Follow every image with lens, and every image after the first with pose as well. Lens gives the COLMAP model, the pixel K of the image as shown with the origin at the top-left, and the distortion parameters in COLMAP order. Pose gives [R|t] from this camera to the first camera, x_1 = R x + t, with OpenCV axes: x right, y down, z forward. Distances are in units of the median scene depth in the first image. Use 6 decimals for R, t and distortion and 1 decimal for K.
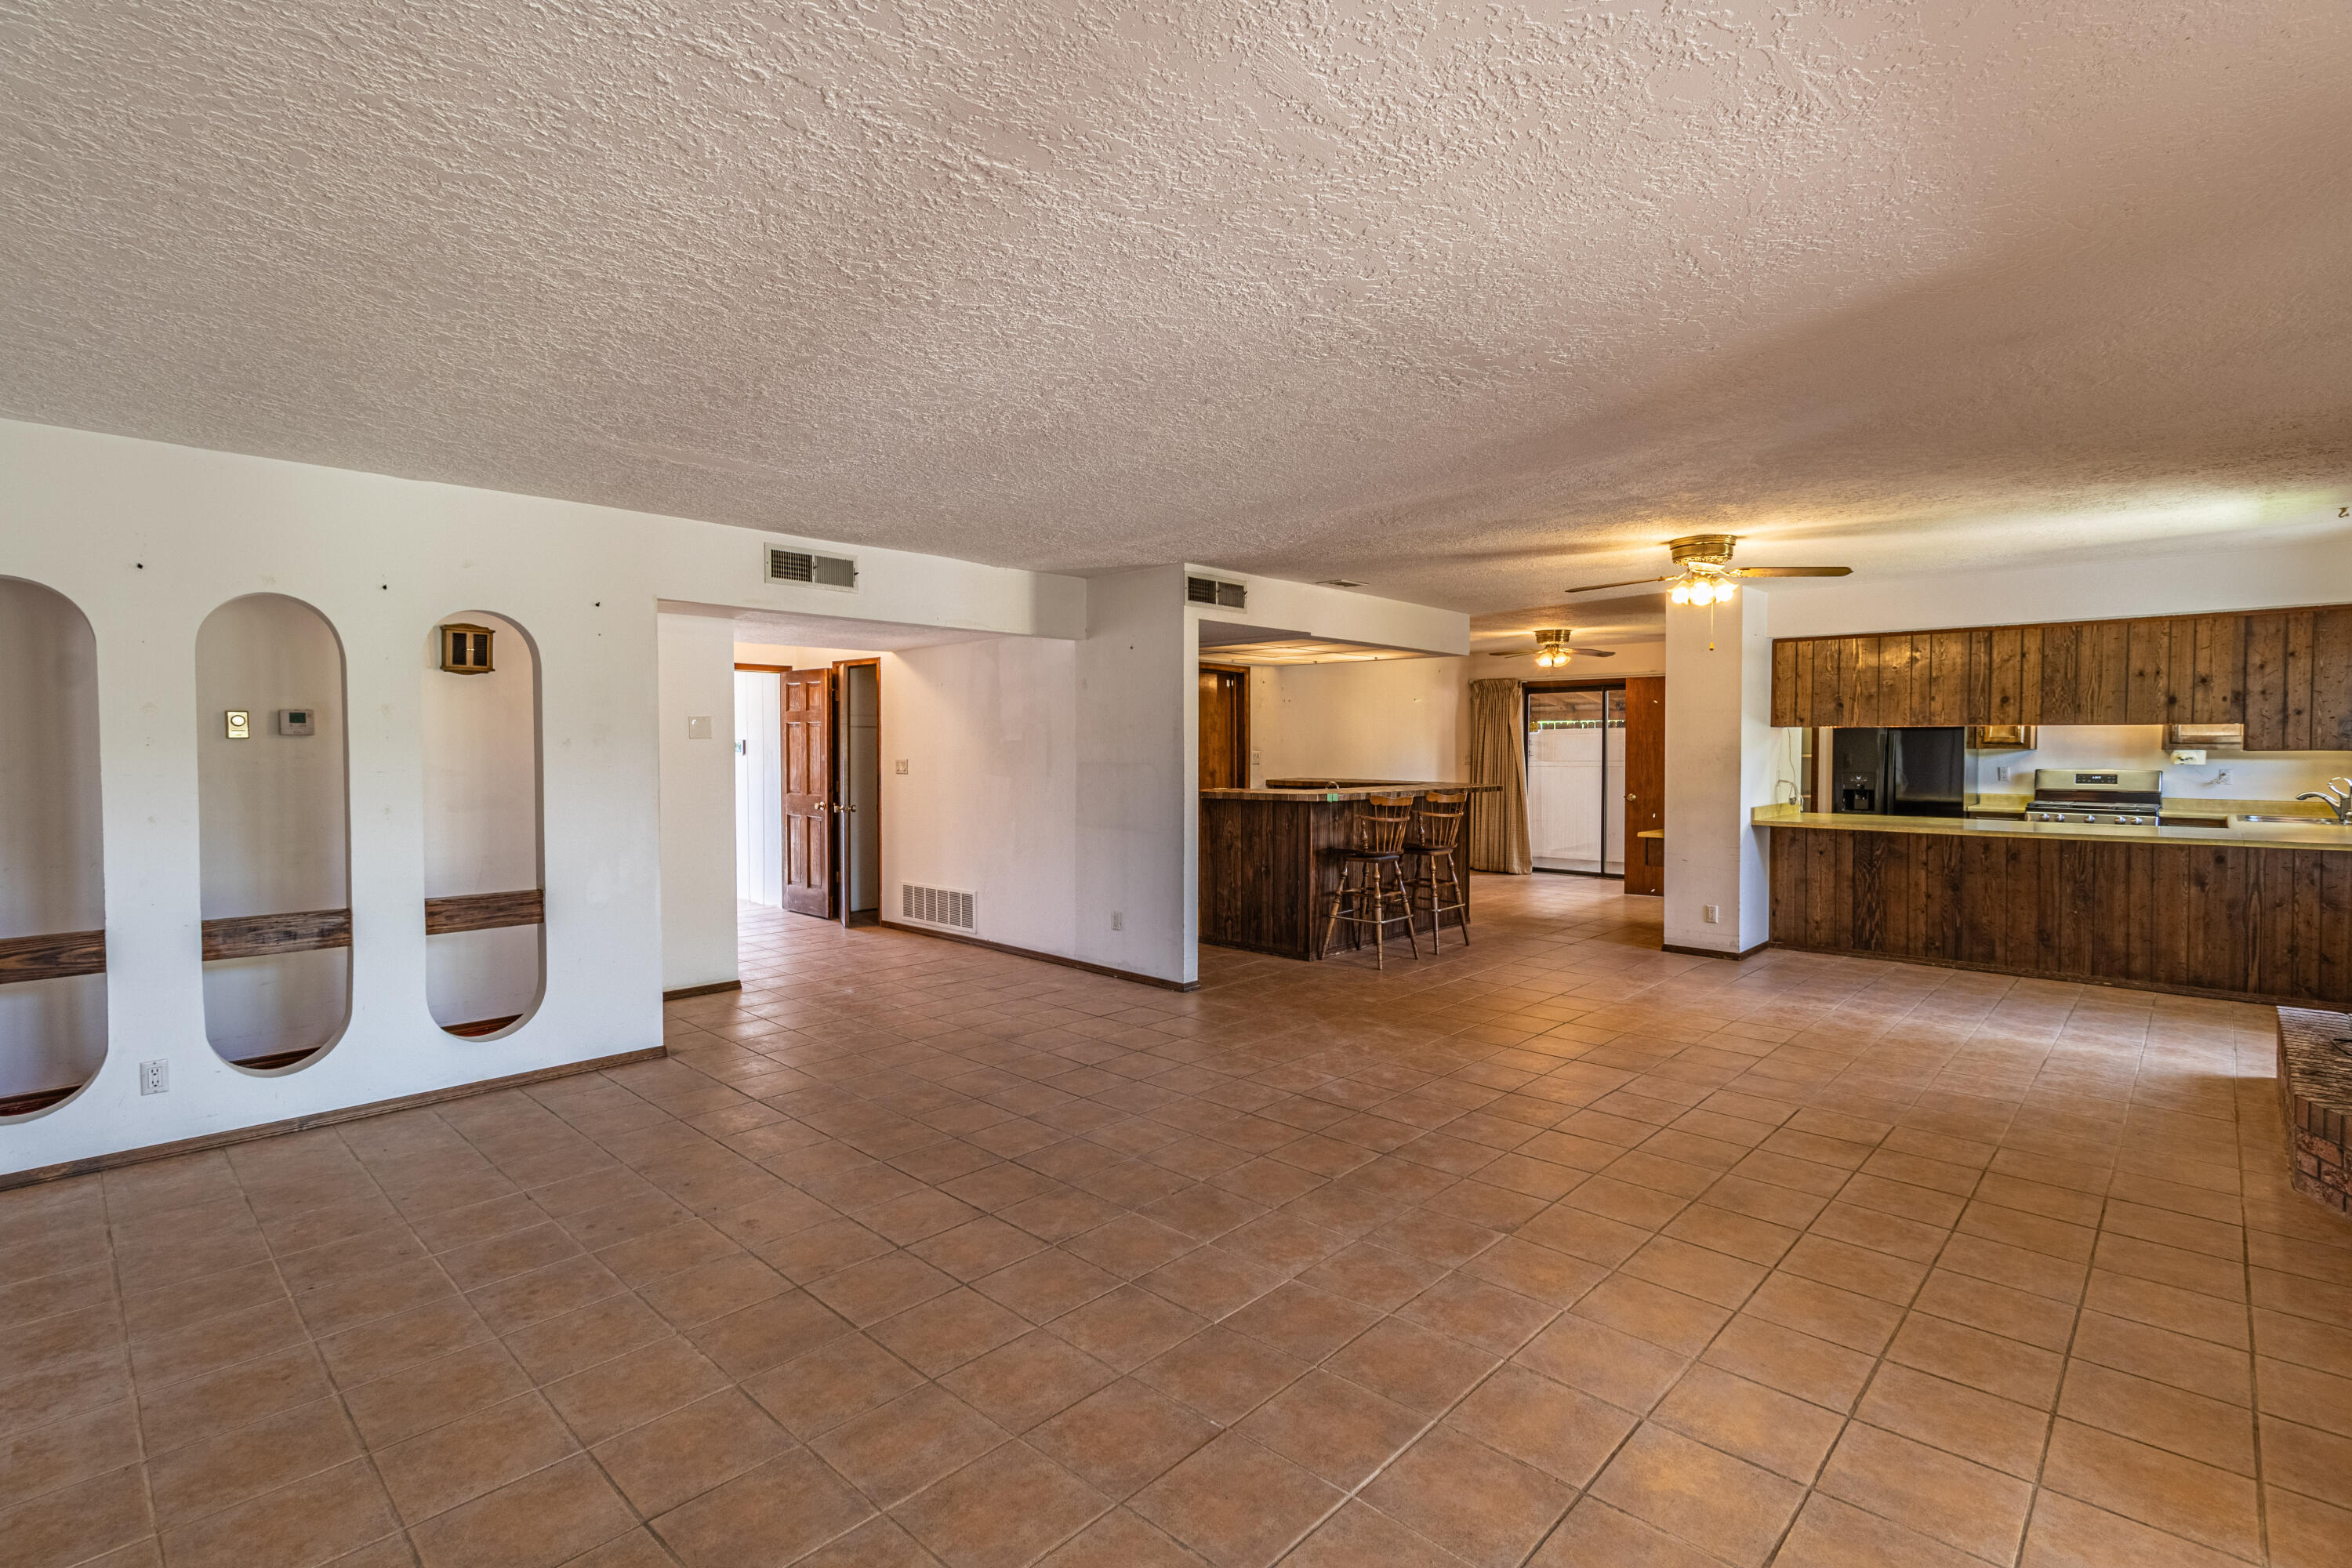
lens RADIAL K [[1087.9, 0, 1181.2], [0, 1087.9, 768.2], [0, 0, 1]] dist [0.002599, -0.000109]
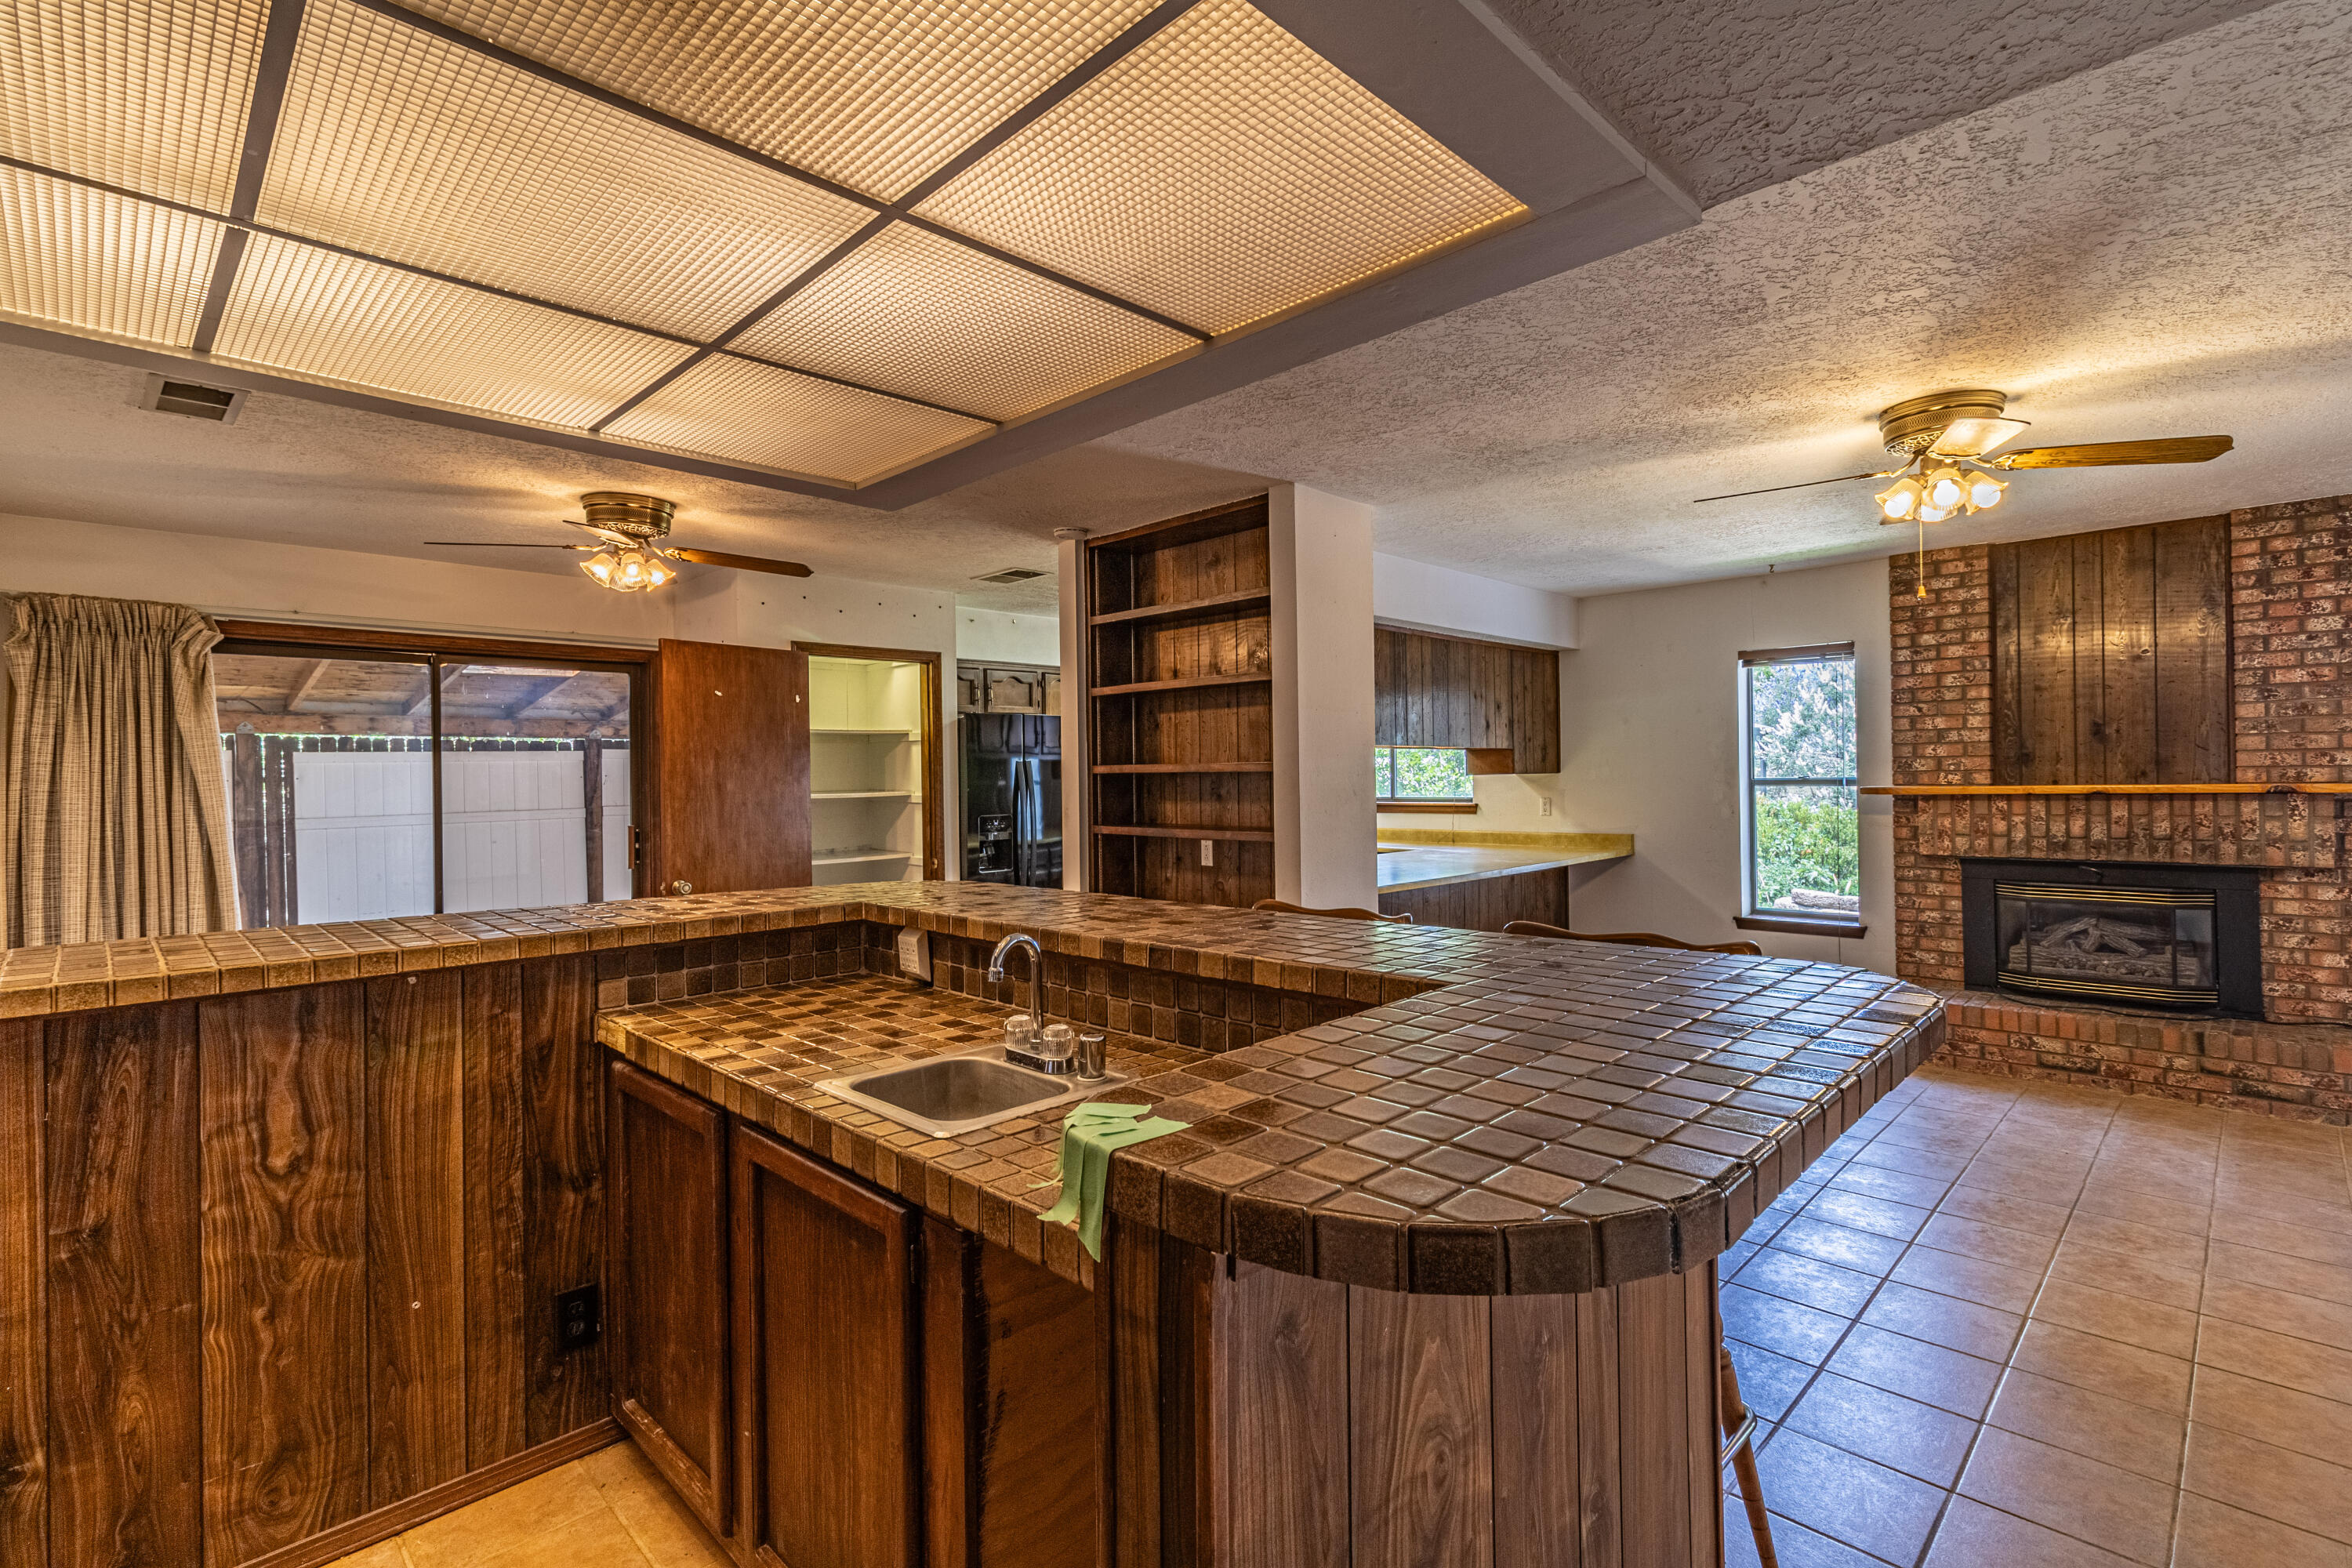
lens RADIAL K [[1087.9, 0, 1178.1], [0, 1087.9, 774.9], [0, 0, 1]] dist [0.002599, -0.000109]
pose [[0.030456, 0.001300, 0.999535, -0.105928], [0.036165, 0.999343, -0.002401, -0.023776], [-0.998882, 0.036222, 0.030389, 1.271102]]
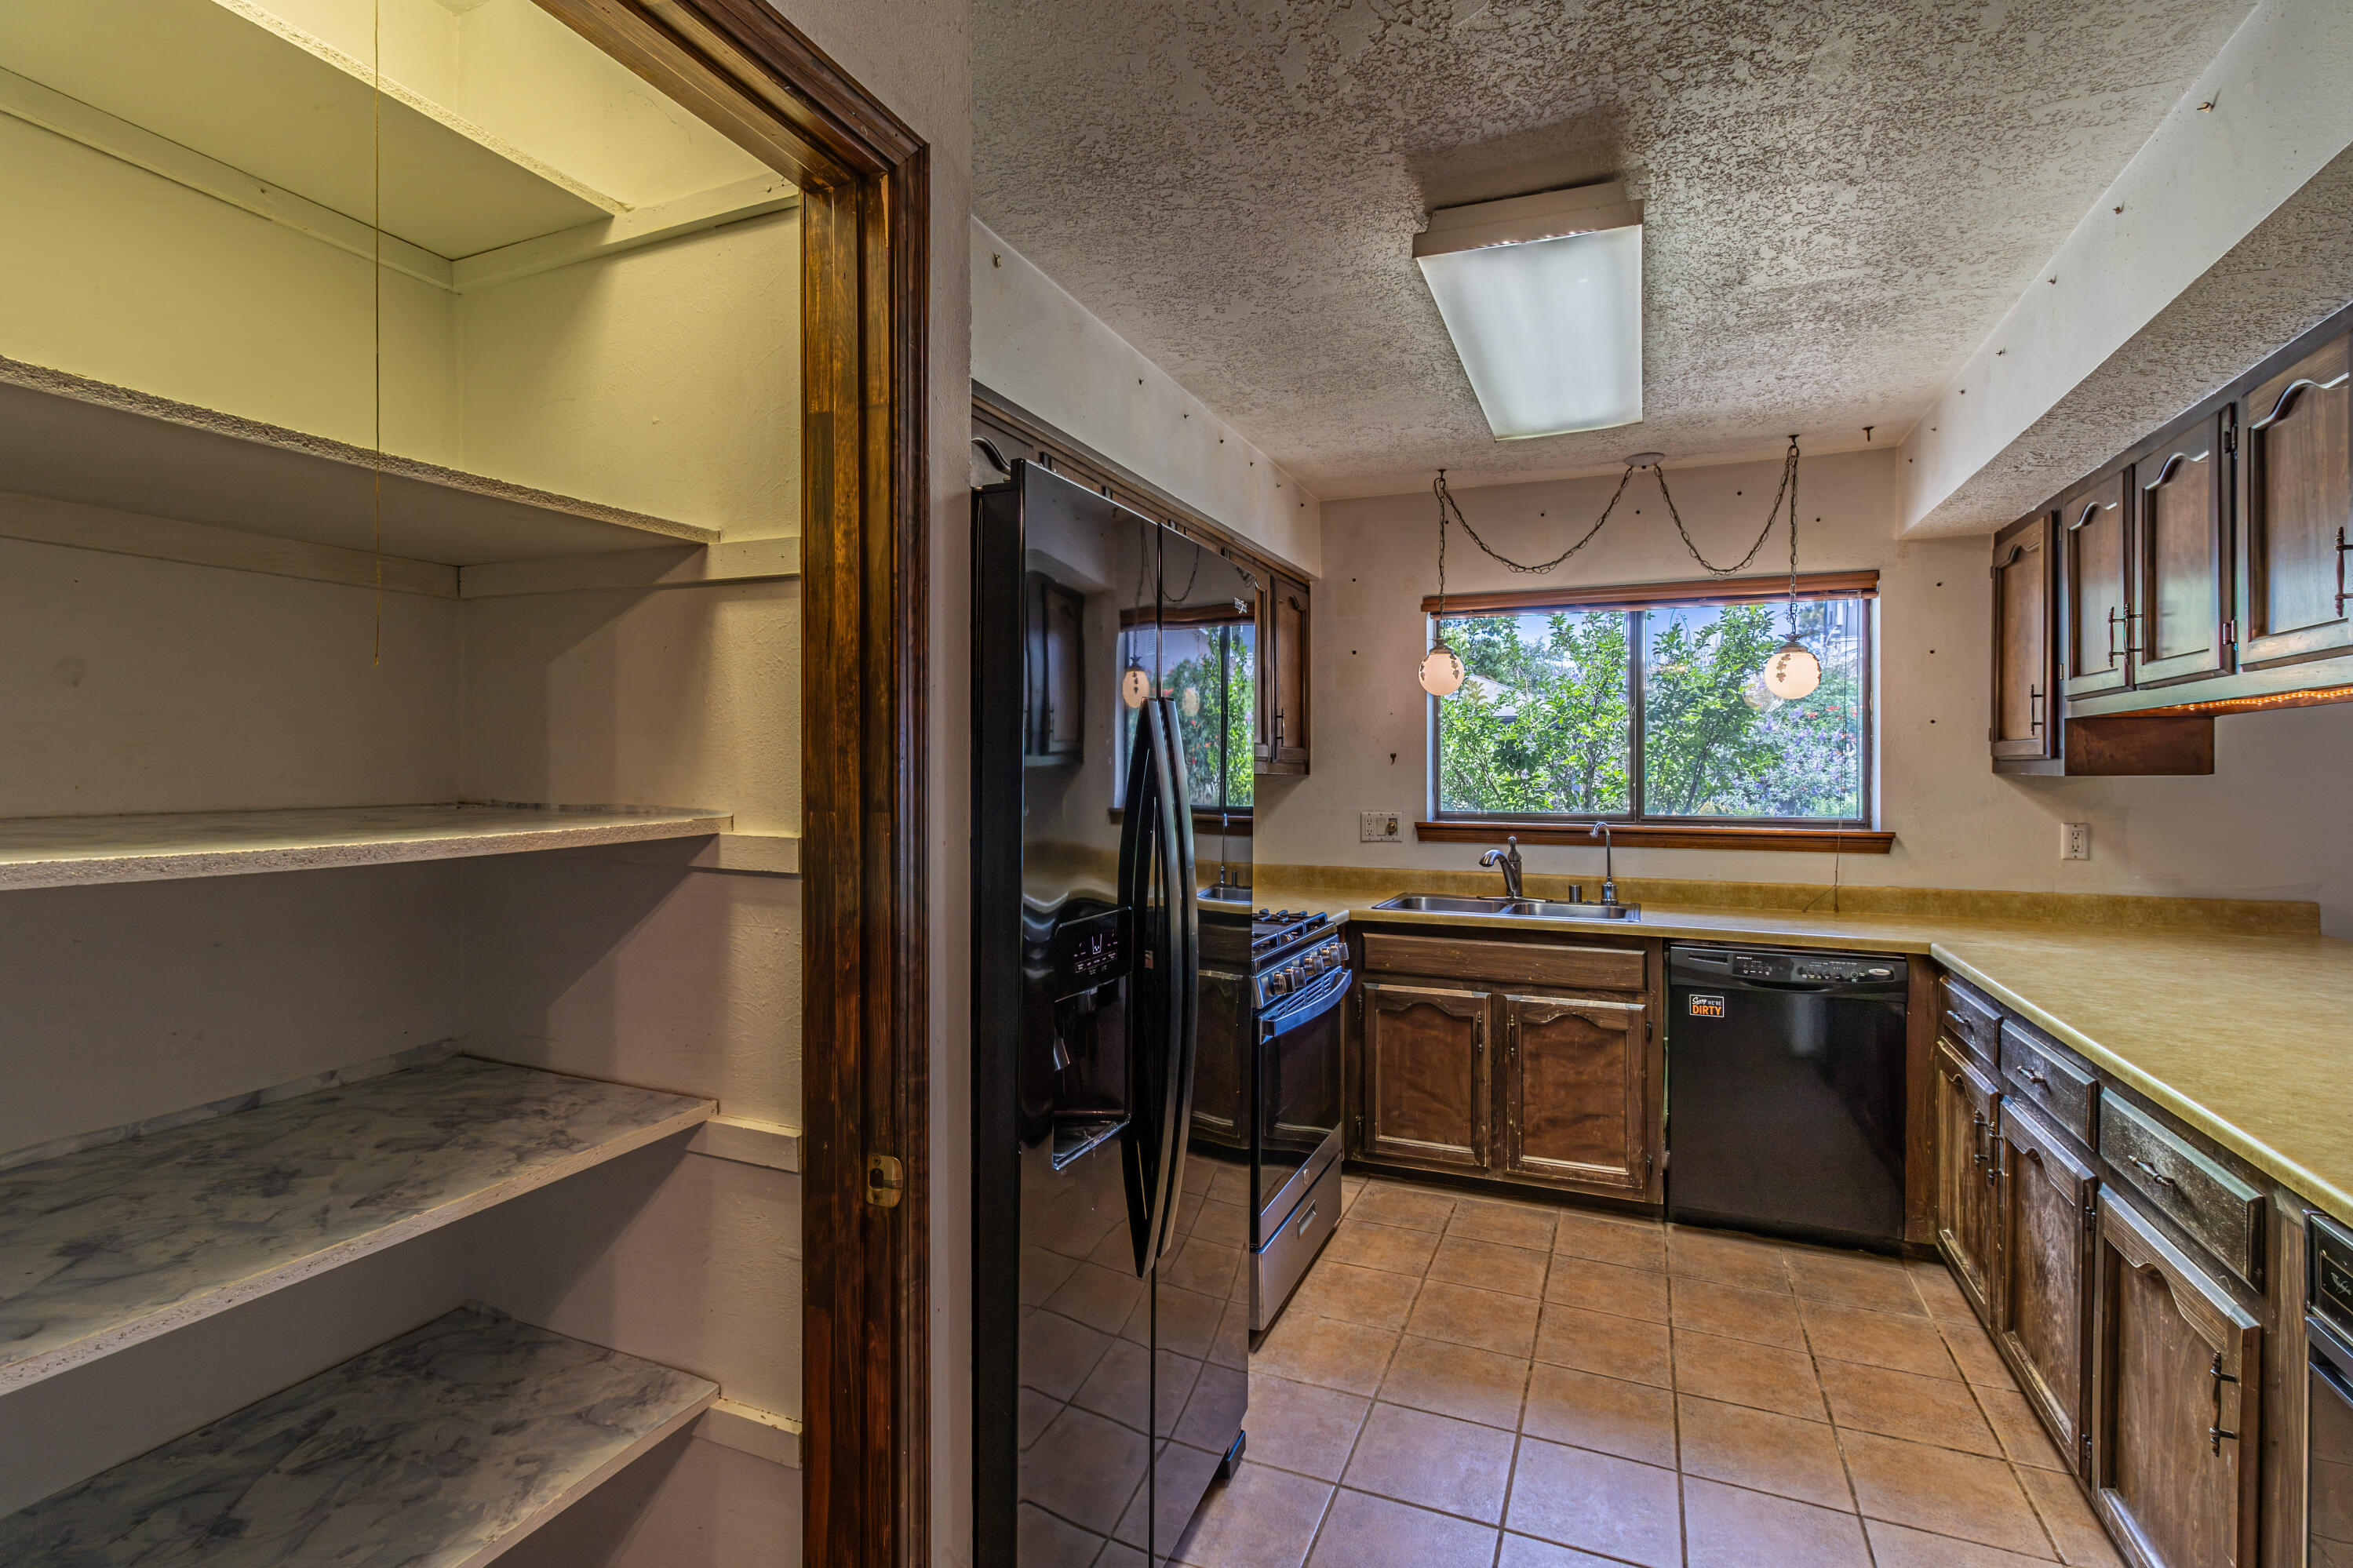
lens RADIAL K [[1088.3, 0, 1183.7], [0, 1088.3, 772.8], [0, 0, 1]] dist [0.002599, -0.000109]
pose [[-0.351680, -0.004495, 0.936110, 0.677659], [0.018658, 0.999756, 0.011810, -0.029544], [-0.935934, 0.021619, -0.351510, 1.545345]]
